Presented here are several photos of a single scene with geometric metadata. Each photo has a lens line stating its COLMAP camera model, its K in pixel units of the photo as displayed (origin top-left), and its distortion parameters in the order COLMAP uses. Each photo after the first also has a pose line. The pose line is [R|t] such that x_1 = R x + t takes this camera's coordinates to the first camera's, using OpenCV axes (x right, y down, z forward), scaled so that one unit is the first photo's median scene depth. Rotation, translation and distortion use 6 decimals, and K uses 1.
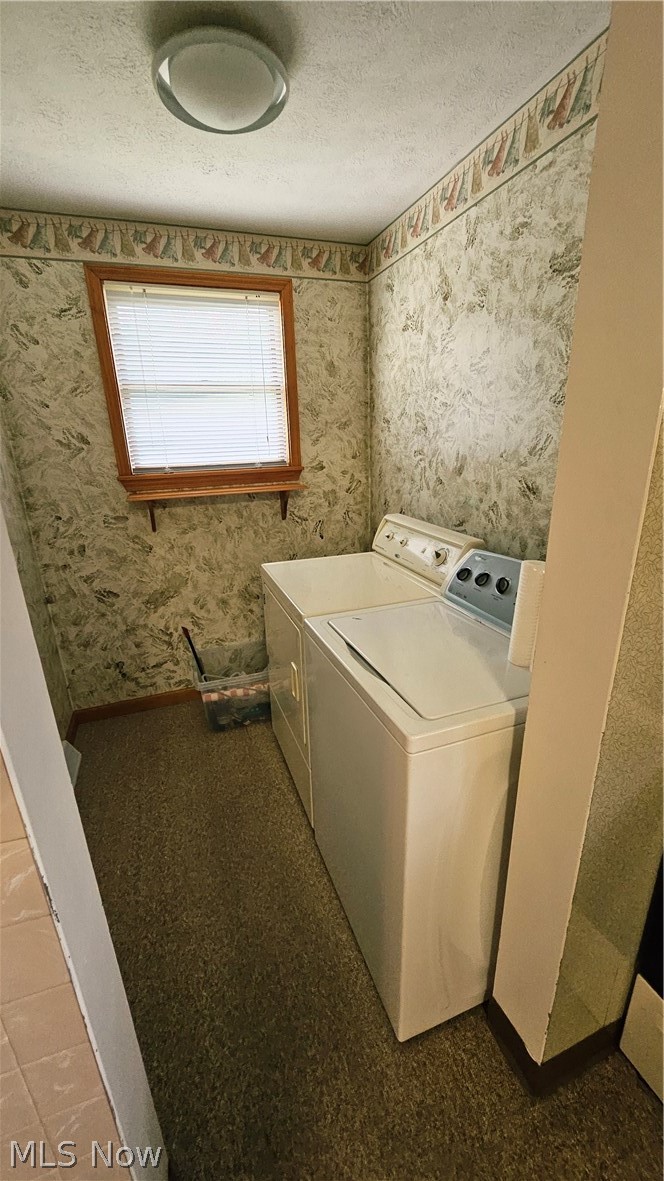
lens RADIAL K [[465.0, 0, 332.0], [0, 465.0, 590.5], [0, 0, 1]] dist [-0.007275, 0.000074]
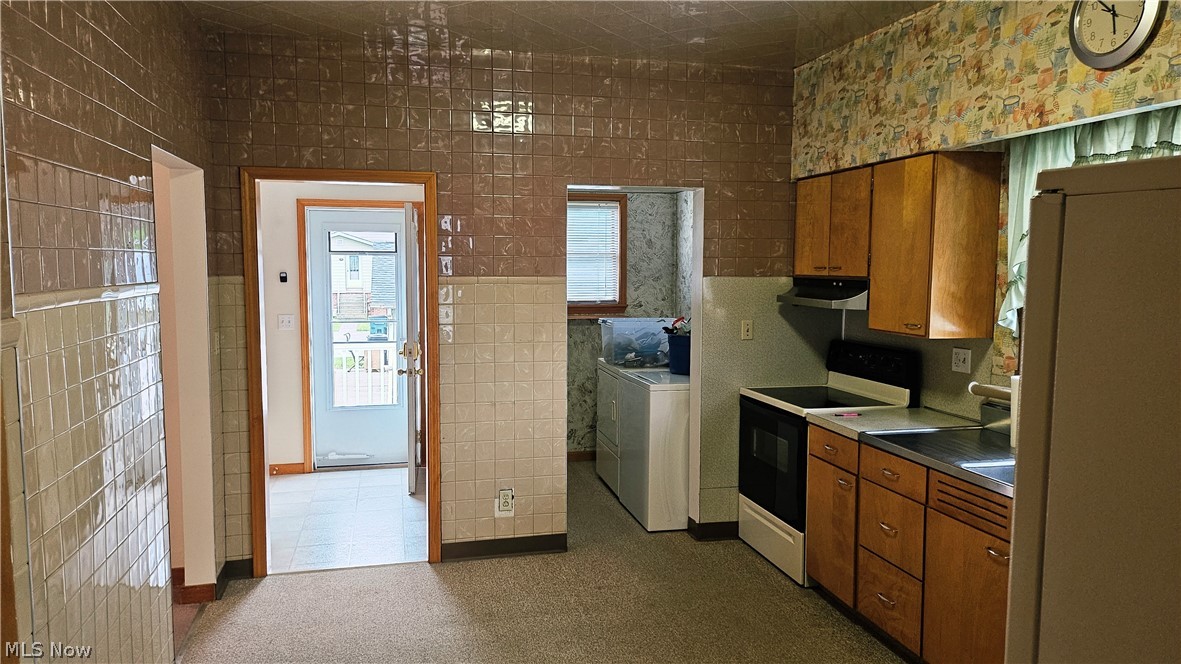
lens RADIAL K [[862.6, 0, 590.5], [0, 862.6, 332.0], [0, 0, 1]] dist [0.000978, 0.000132]
pose [[0.991767, 0.044304, -0.120145, 0.164017], [-0.071831, 0.969205, -0.235548, 0.506146], [0.106010, 0.242239, 0.964408, -1.750264]]
